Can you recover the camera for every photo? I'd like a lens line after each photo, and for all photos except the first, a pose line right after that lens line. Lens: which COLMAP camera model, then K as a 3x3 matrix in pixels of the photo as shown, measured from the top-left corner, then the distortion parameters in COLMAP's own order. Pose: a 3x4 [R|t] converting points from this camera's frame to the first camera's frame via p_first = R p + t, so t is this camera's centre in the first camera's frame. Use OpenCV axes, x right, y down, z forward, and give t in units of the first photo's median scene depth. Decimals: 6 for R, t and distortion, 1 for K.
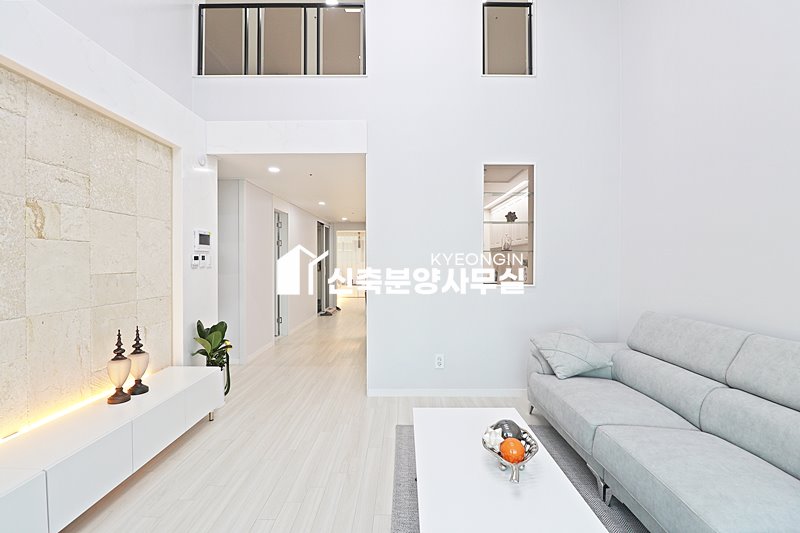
lens RADIAL K [[371.7, 0, 403.9], [0, 371.7, 264.8], [0, 0, 1]] dist [0.000501, -0.013513]
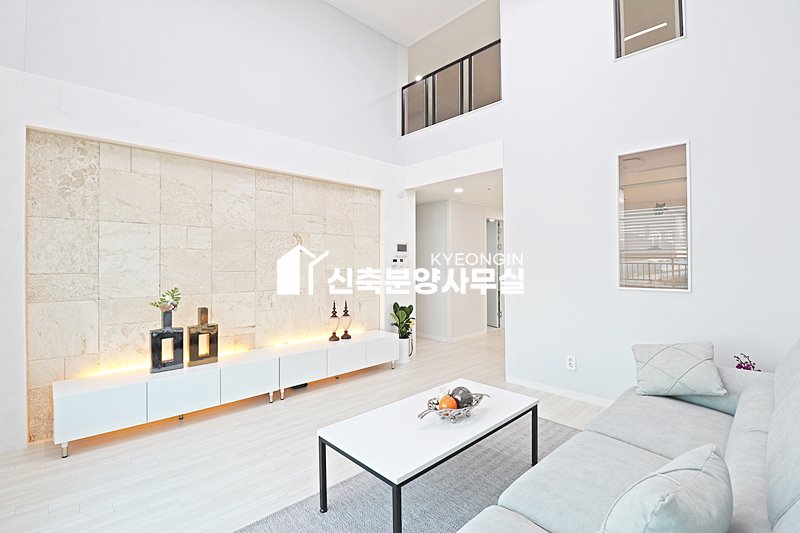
lens RADIAL K [[368.3, 0, 401.1], [0, 368.3, 262.3], [0, 0, 1]] dist [0.000223, -0.013377]
pose [[0.692886, -0.005540, -0.721026, 0.525707], [-0.003707, 0.999930, -0.011246, 0.004881], [0.721038, 0.010465, 0.692817, -0.010023]]
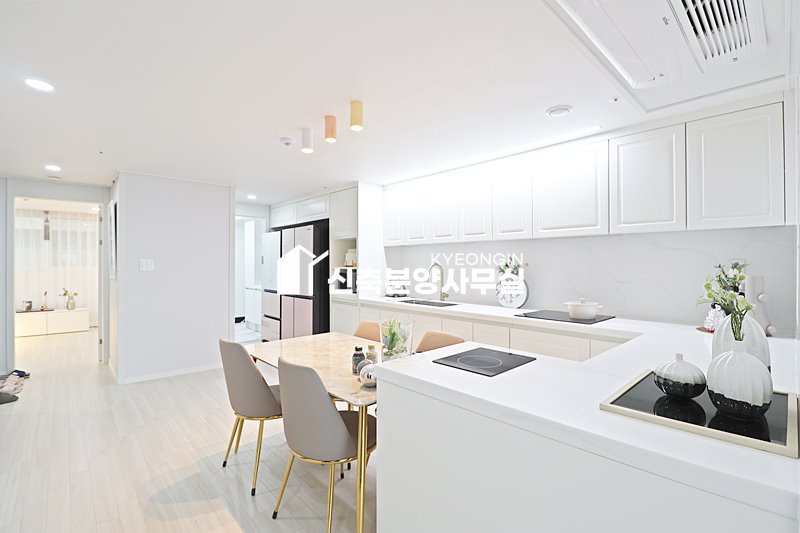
lens RADIAL K [[365.9, 0, 400.0], [0, 365.9, 266.5], [0, 0, 1]] dist [0.000827, -0.012313]
pose [[0.737462, -0.001908, 0.675386, -0.396357], [0.005843, 0.999977, -0.003554, -0.015391], [-0.675363, 0.006567, 0.737456, 1.130686]]
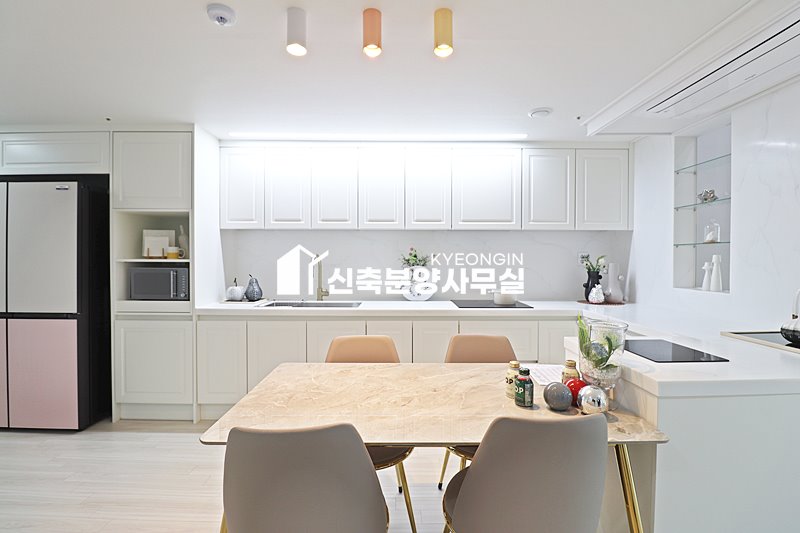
lens RADIAL K [[370.6, 0, 401.6], [0, 370.6, 261.7], [0, 0, 1]] dist [0.001813, -0.013283]
pose [[-0.001233, -0.008028, 0.999967, -0.468098], [0.008855, 0.999928, 0.008038, -0.015008], [-0.999960, 0.008864, -0.001162, 1.740355]]
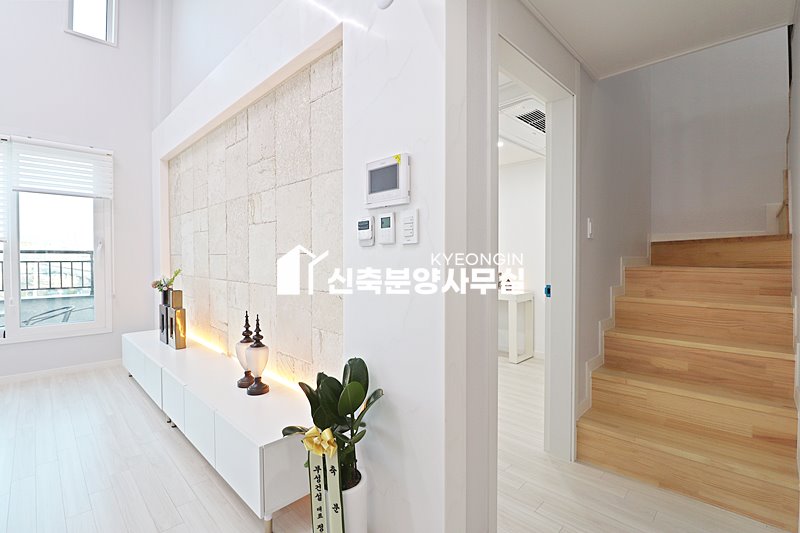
lens RADIAL K [[370.6, 0, 401.6], [0, 370.6, 261.7], [0, 0, 1]] dist [0.001813, -0.013283]
pose [[-0.707636, 0.009217, -0.706517, -0.261395], [-0.006513, 0.999787, 0.019566, 0.018027], [0.706548, 0.018447, -0.707425, 1.359545]]
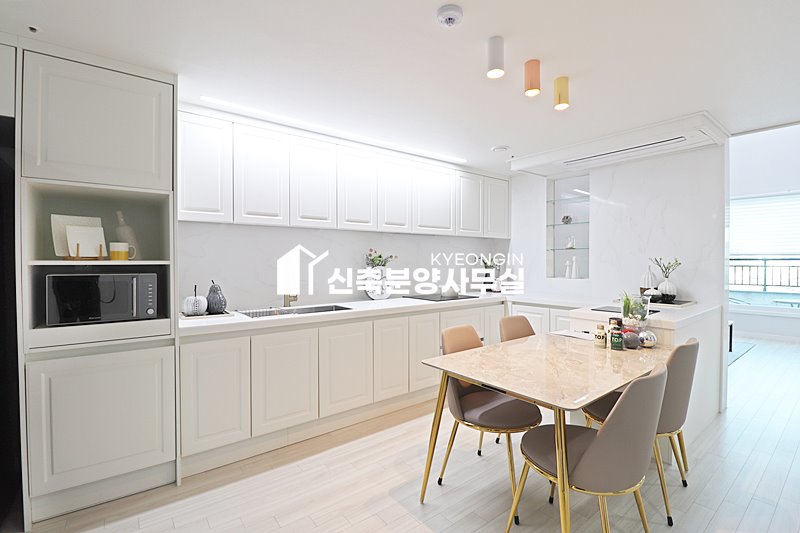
lens RADIAL K [[370.6, 0, 401.6], [0, 370.6, 261.7], [0, 0, 1]] dist [0.001813, -0.013283]
pose [[-0.615609, 0.000162, 0.788052, -0.334636], [0.012329, 0.999880, 0.009425, -0.016933], [-0.787955, 0.015518, -0.615537, 2.308741]]
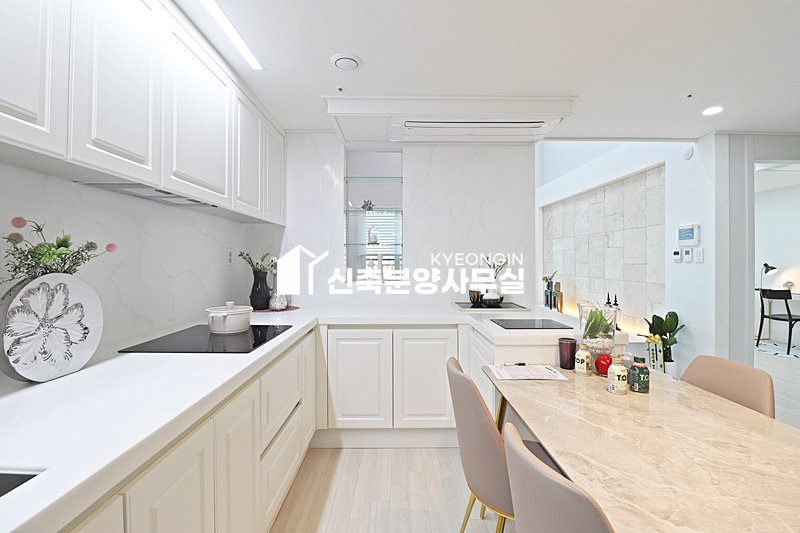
lens RADIAL K [[370.6, 0, 401.6], [0, 370.6, 261.7], [0, 0, 1]] dist [0.001813, -0.013283]
pose [[-0.999956, 0.000908, -0.009365, 0.235741], [0.000765, 0.999883, 0.015275, -0.010951], [0.009378, 0.015267, -0.999839, 2.041447]]
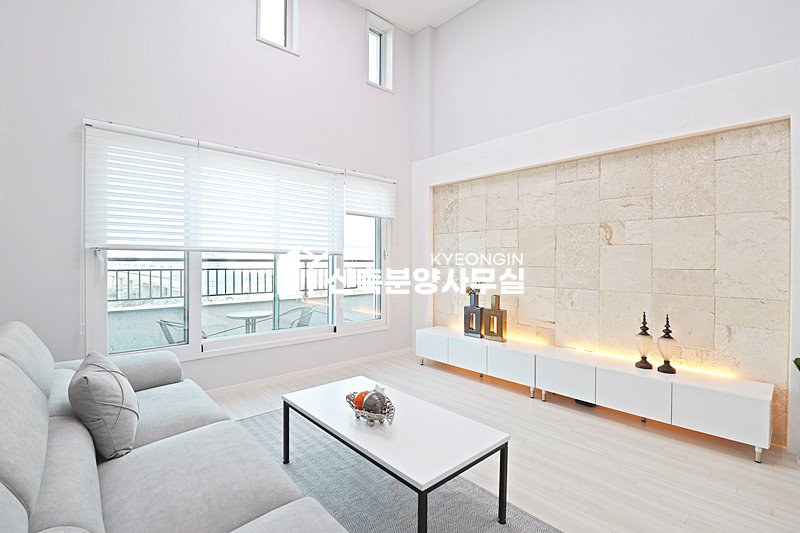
lens RADIAL K [[370.6, 0, 401.6], [0, 370.6, 261.7], [0, 0, 1]] dist [0.001813, -0.013283]
pose [[-0.743556, -0.004423, -0.668659, 0.499187], [-0.012570, 0.999894, 0.007363, 0.001745], [0.668555, 0.013880, -0.743533, 0.964470]]
